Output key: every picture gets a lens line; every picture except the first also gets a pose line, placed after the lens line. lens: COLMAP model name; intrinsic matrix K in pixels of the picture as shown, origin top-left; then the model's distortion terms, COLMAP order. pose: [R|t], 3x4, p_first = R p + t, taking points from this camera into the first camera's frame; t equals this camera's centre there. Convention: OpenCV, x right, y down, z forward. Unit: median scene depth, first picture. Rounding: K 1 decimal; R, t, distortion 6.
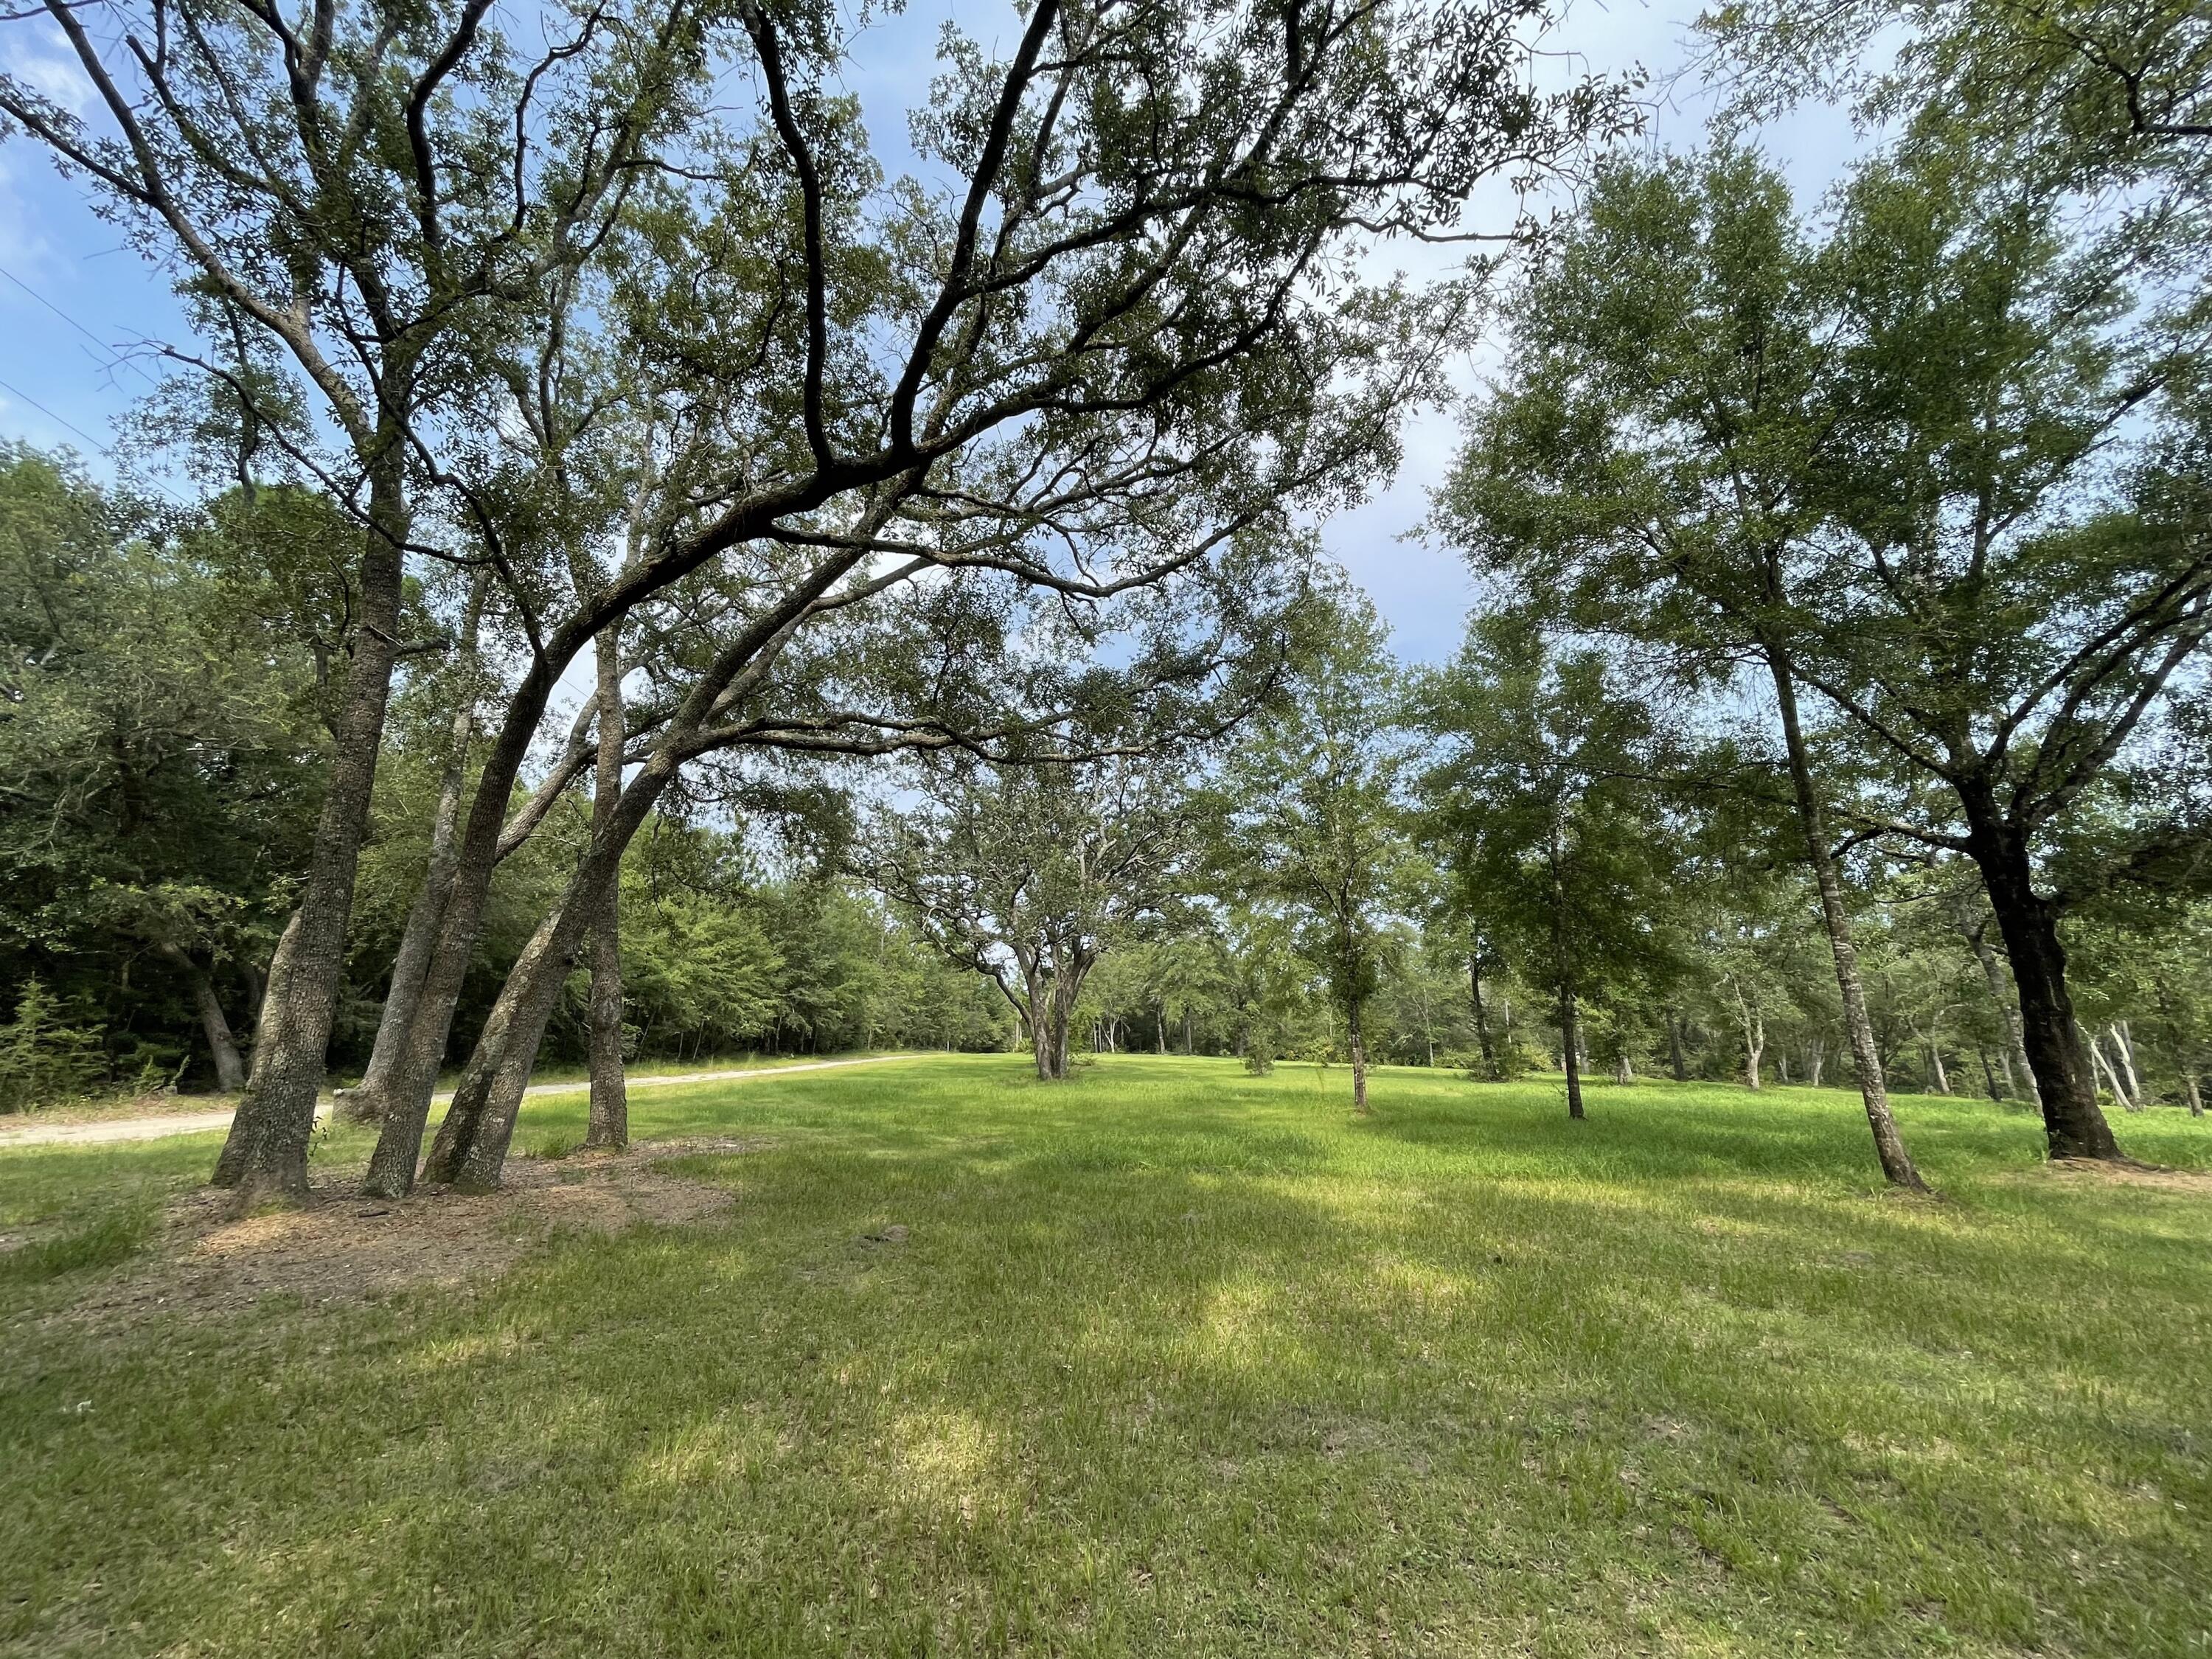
lens RADIAL K [[864.4, 0, 1106.0], [0, 864.4, 829.5], [0, 0, 1]] dist [0.000184, 0.000128]
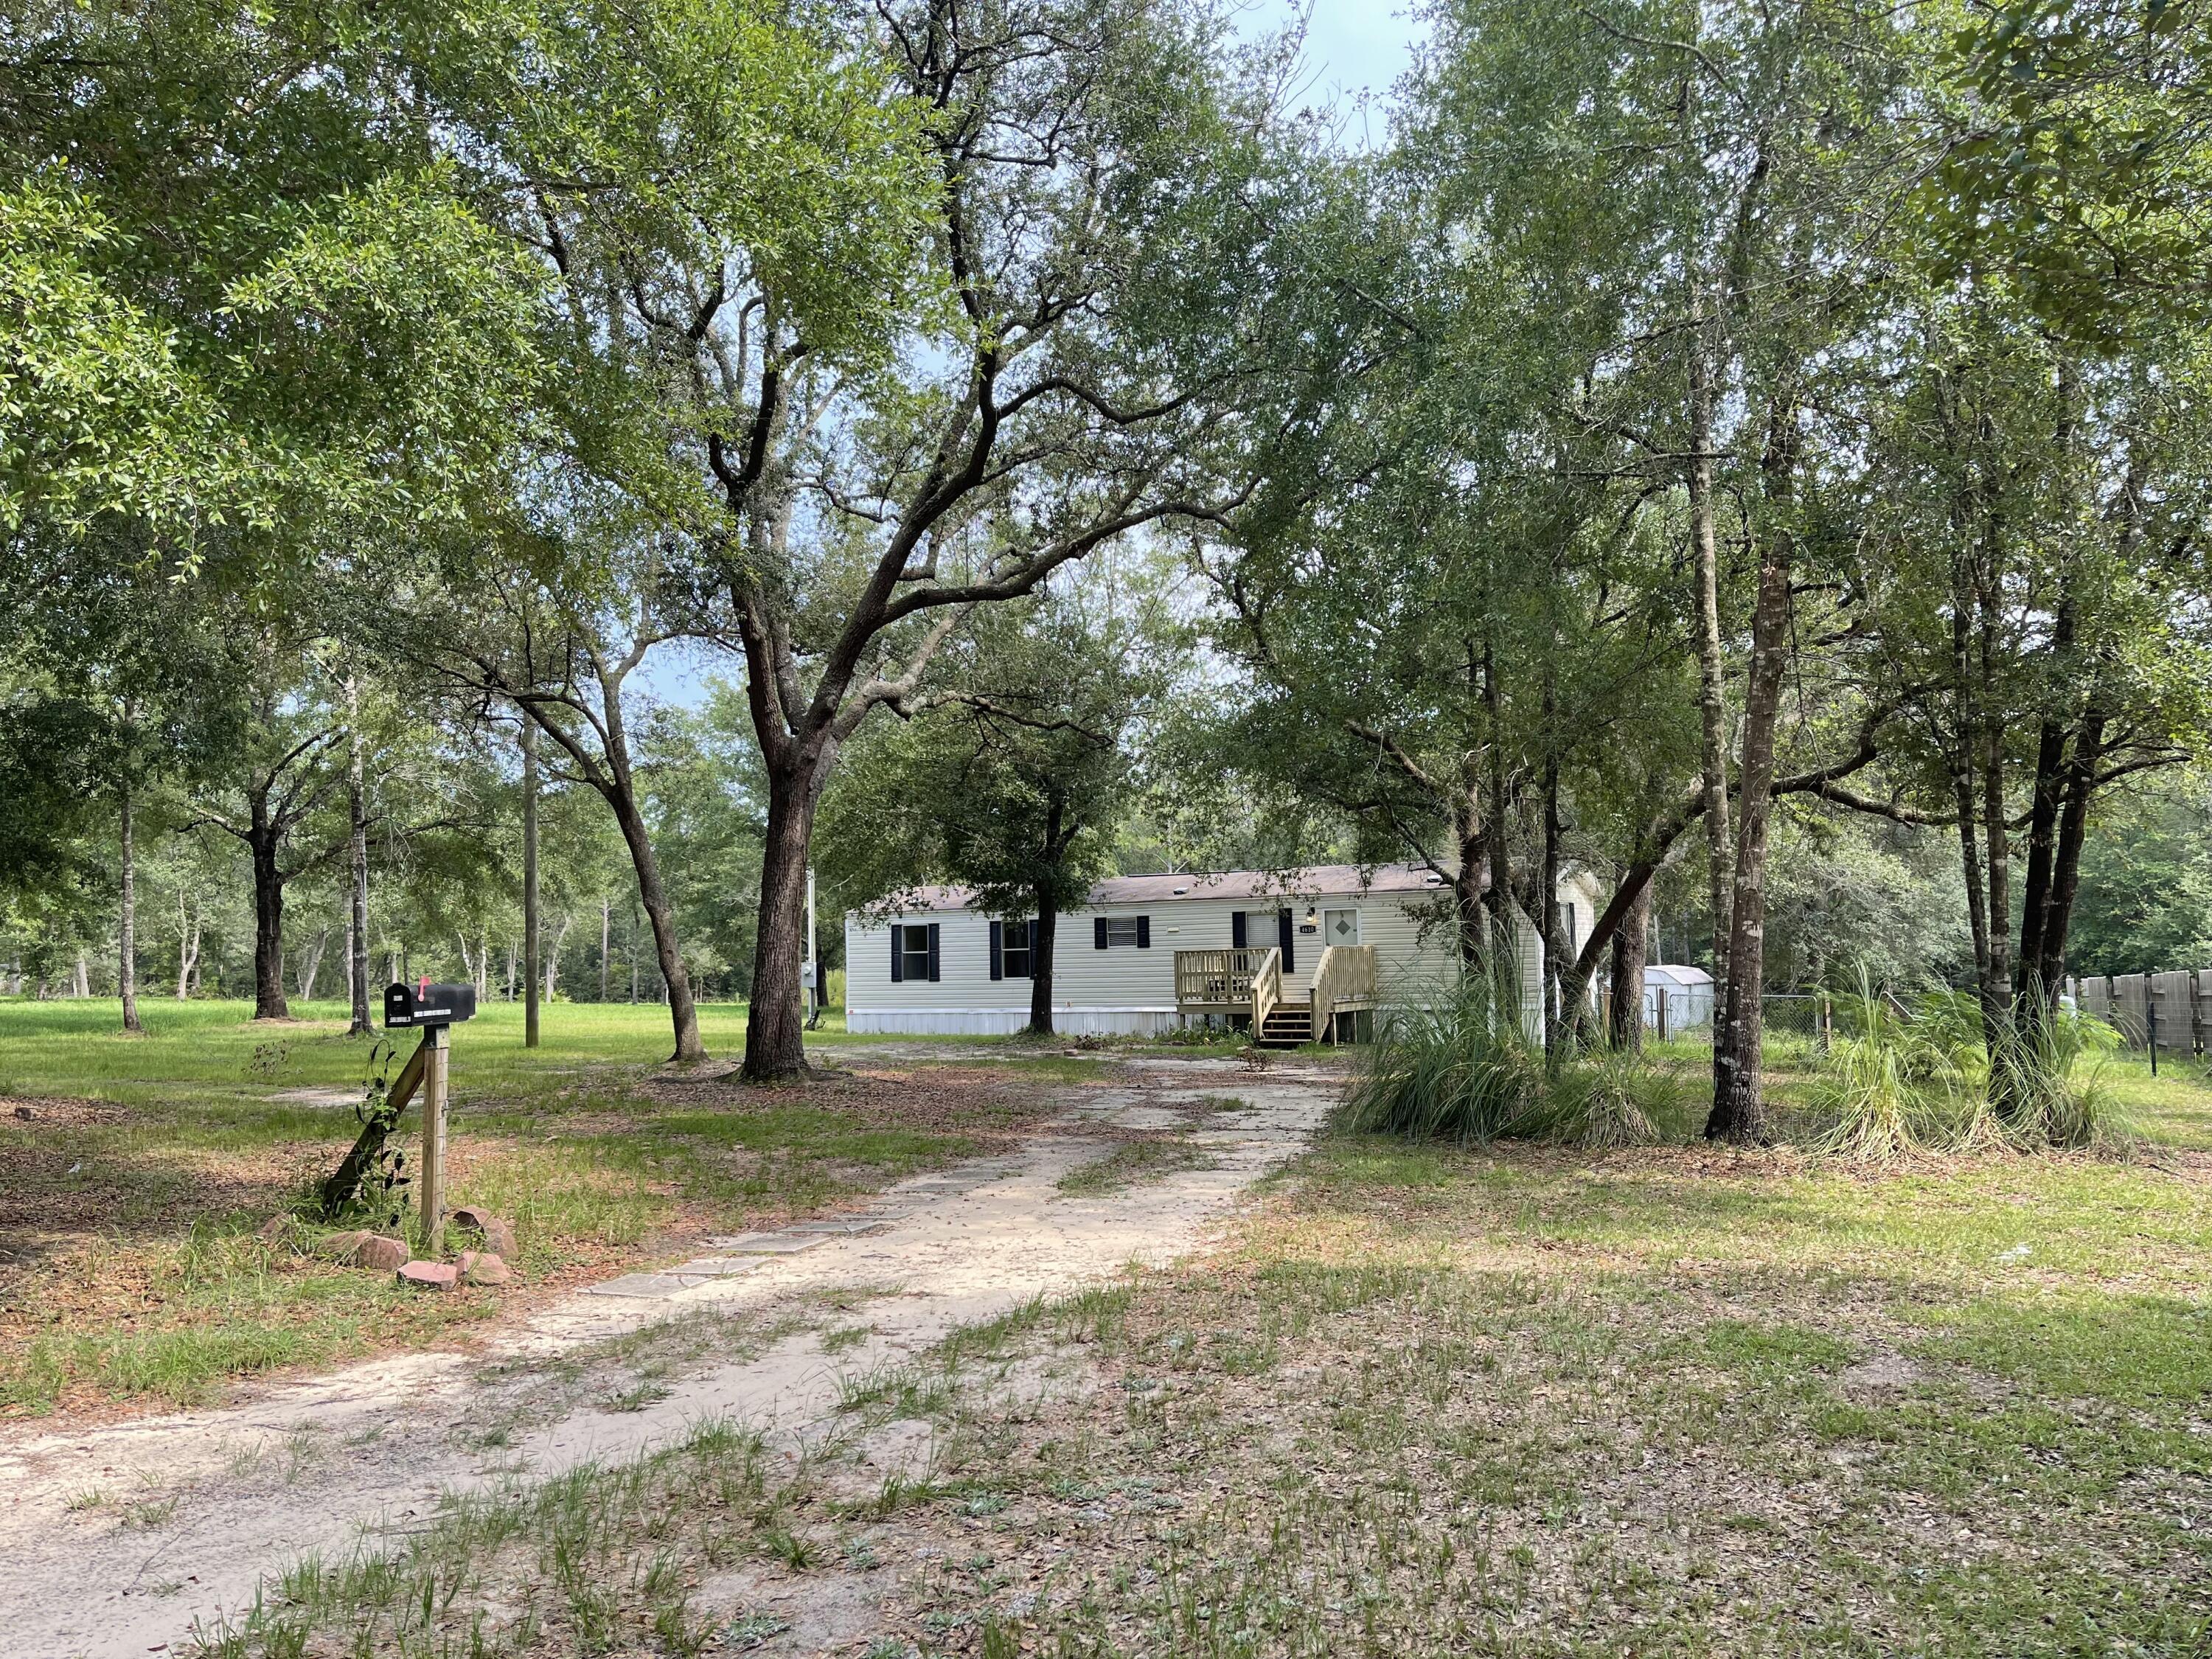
lens RADIAL K [[1688.2, 0, 1129.7], [0, 1688.2, 838.3], [0, 0, 1]] dist [0.086684, -0.117055]
pose [[0.510430, 0.046952, 0.858637, -0.427787], [-0.198127, 0.978065, 0.064297, -0.244399], [-0.836784, -0.202939, 0.508536, -0.959877]]
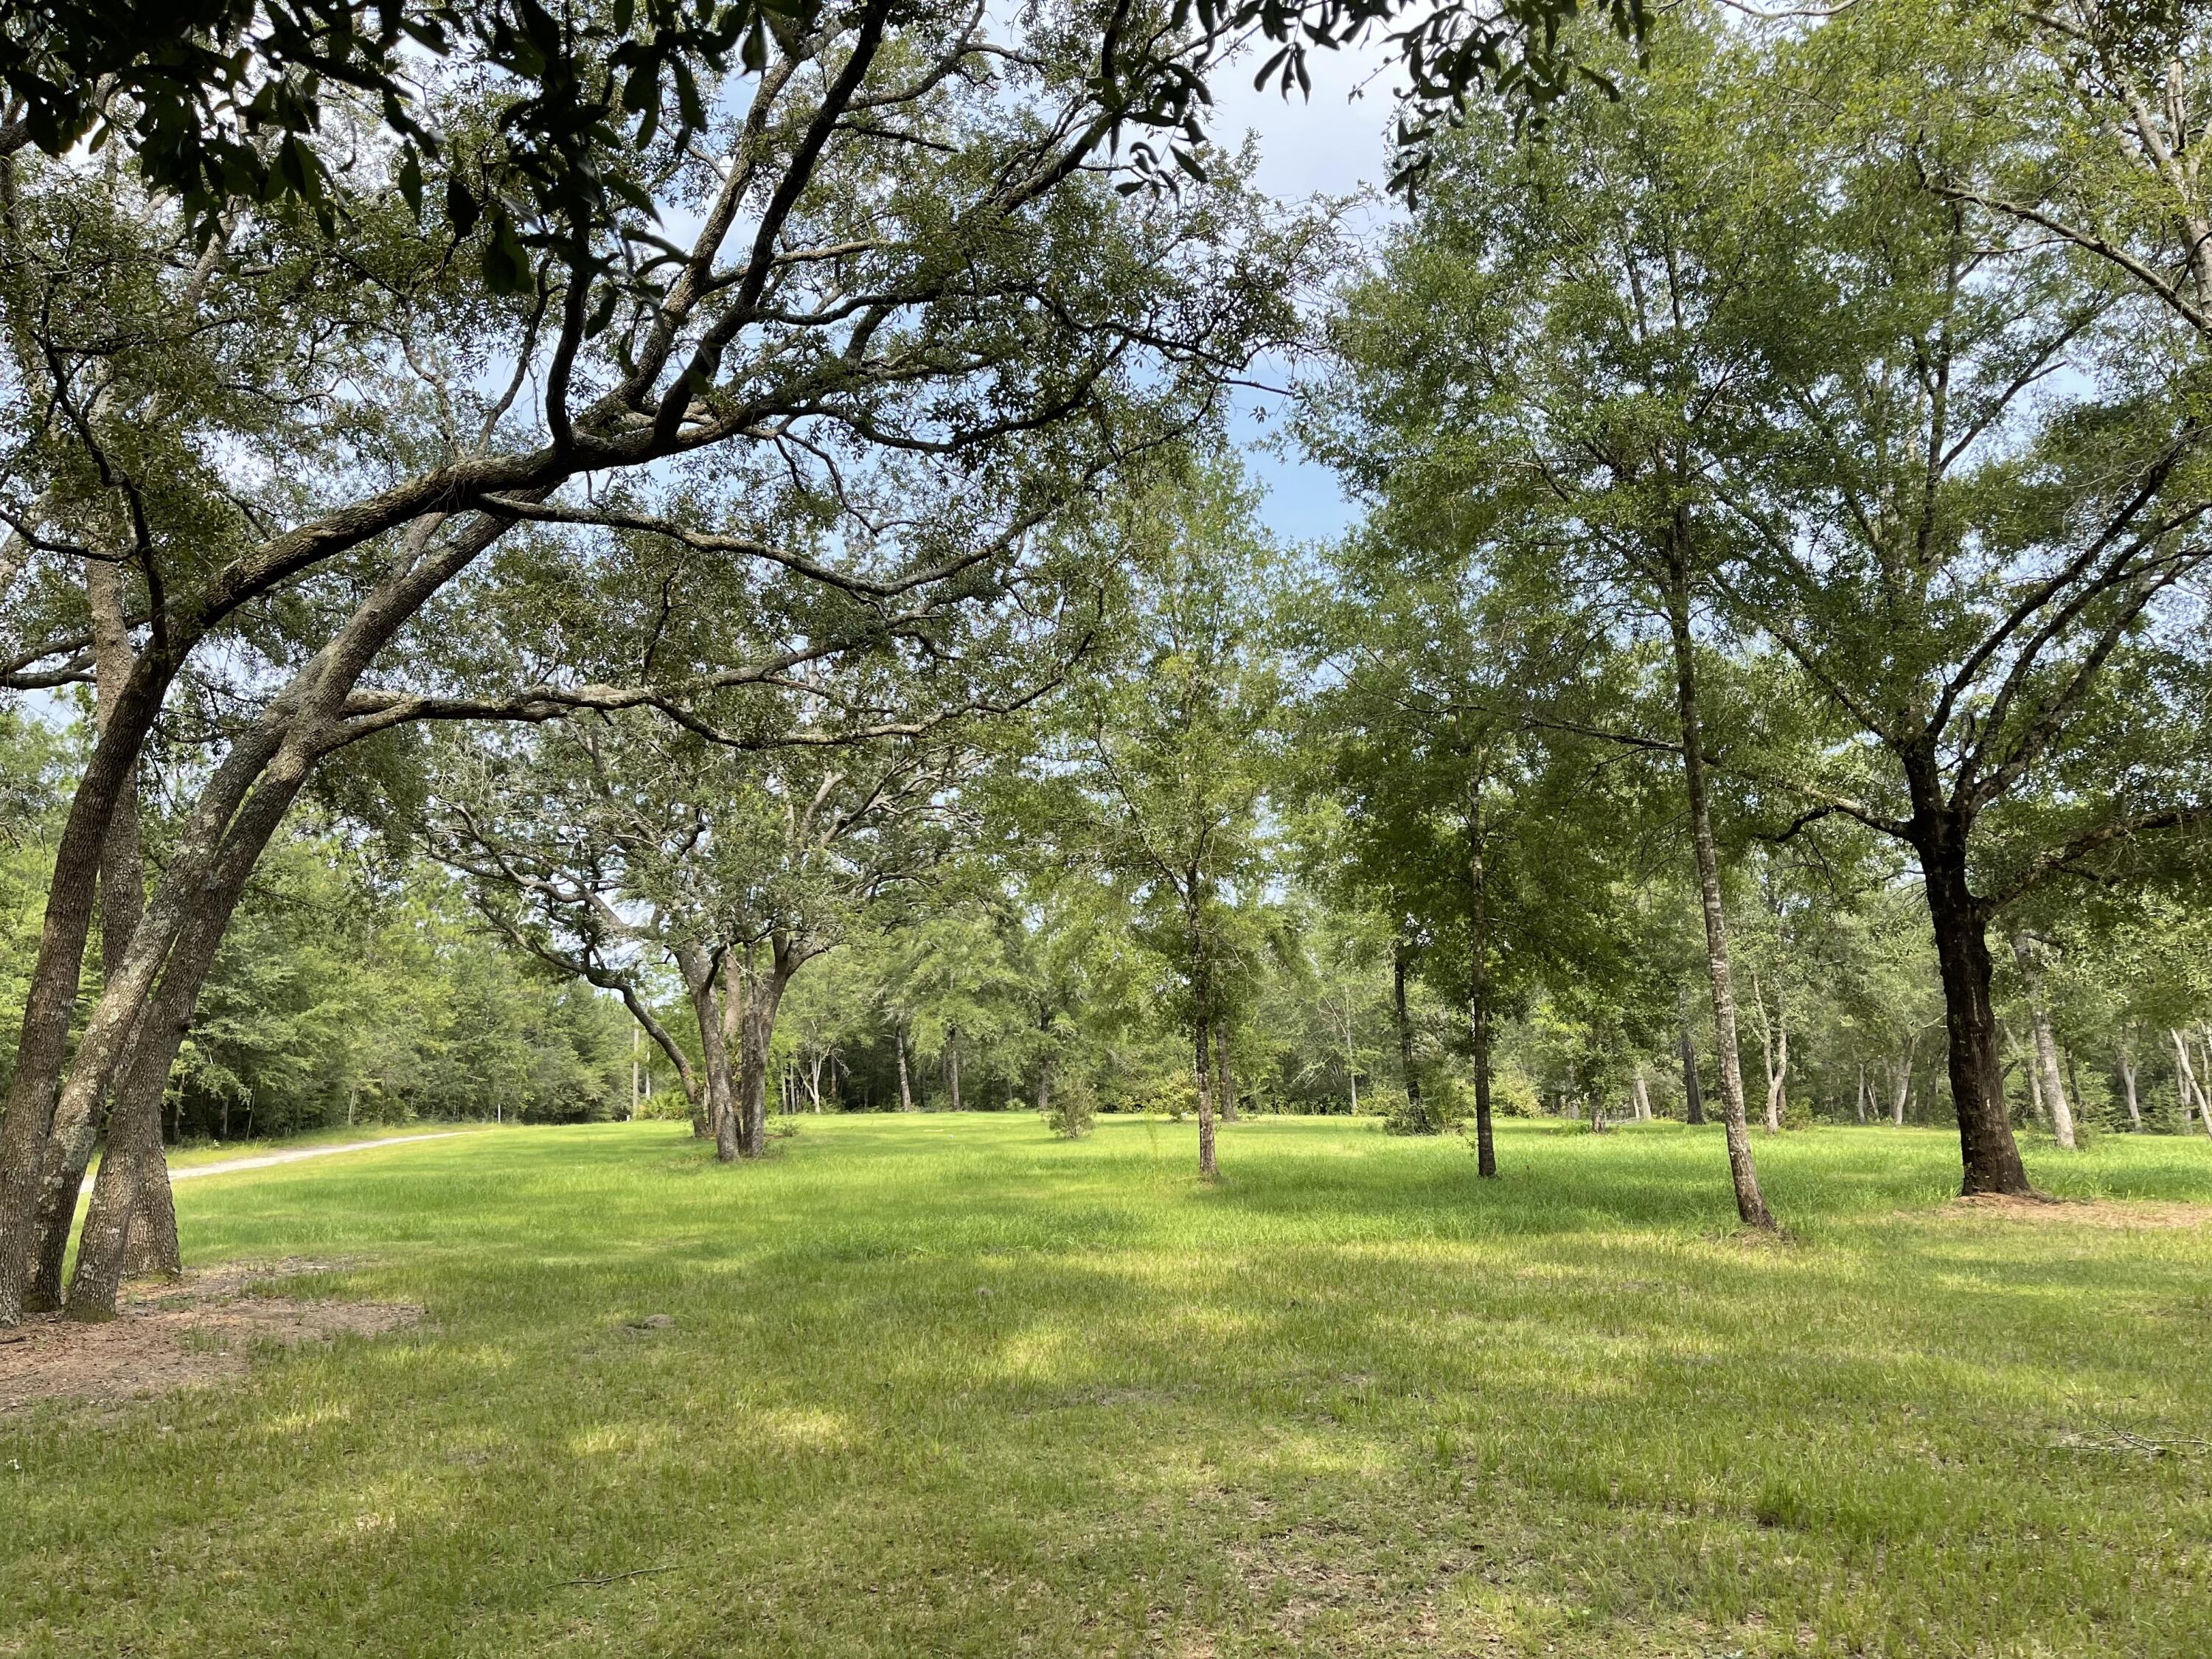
lens RADIAL K [[1688.2, 0, 1129.7], [0, 1688.2, 838.3], [0, 0, 1]] dist [0.086684, -0.117055]
pose [[0.979541, -0.004958, 0.201185, -0.035857], [-0.014389, 0.995413, 0.094586, -0.063761], [-0.200731, -0.095546, 0.974976, -0.239636]]
